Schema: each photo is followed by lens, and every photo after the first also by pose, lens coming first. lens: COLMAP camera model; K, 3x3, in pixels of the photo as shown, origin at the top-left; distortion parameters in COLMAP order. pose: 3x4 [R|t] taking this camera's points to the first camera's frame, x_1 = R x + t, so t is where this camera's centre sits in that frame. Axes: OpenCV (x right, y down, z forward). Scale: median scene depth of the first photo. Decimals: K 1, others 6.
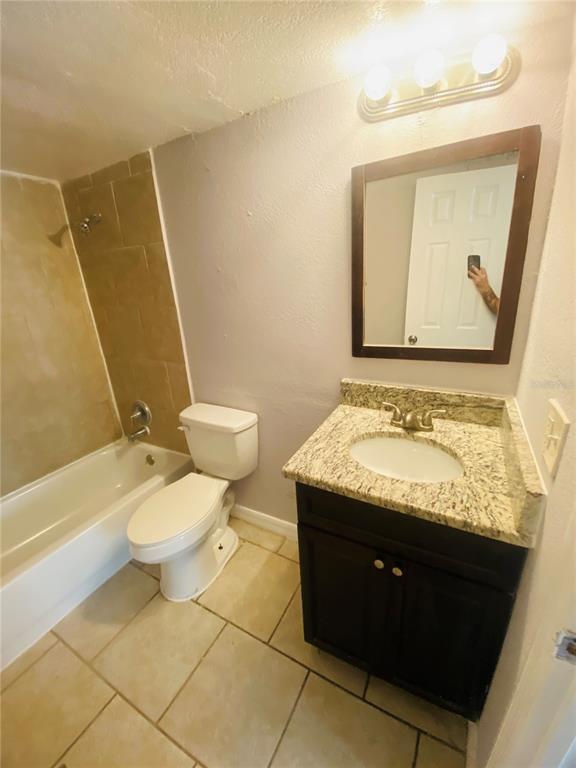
lens RADIAL K [[315.3, 0, 289.0], [0, 315.3, 384.8], [0, 0, 1]] dist [0.000617, -0.005026]
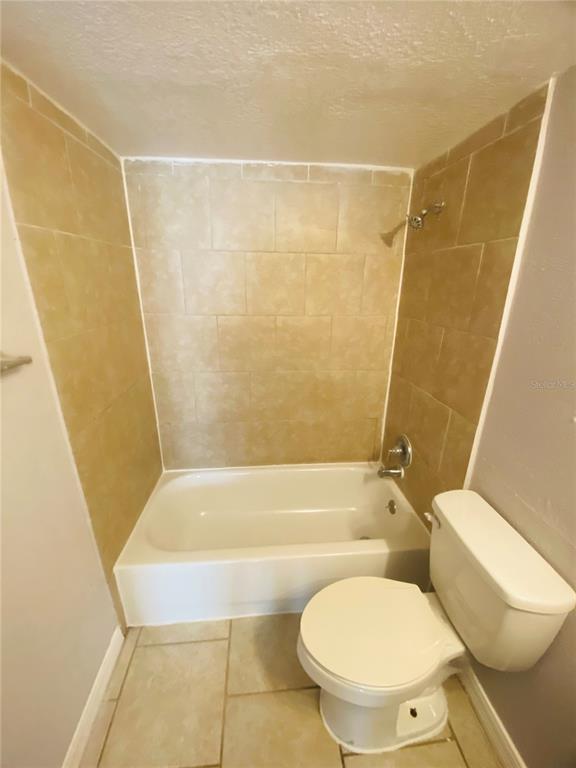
lens RADIAL K [[315.3, 0, 287.9], [0, 315.3, 384.5], [0, 0, 1]] dist [0.000617, -0.005026]
pose [[0.558433, 0.320811, -0.765005, -0.077377], [-0.305286, 0.936951, 0.170068, -0.136157], [0.771332, 0.138574, 0.621163, 0.281116]]
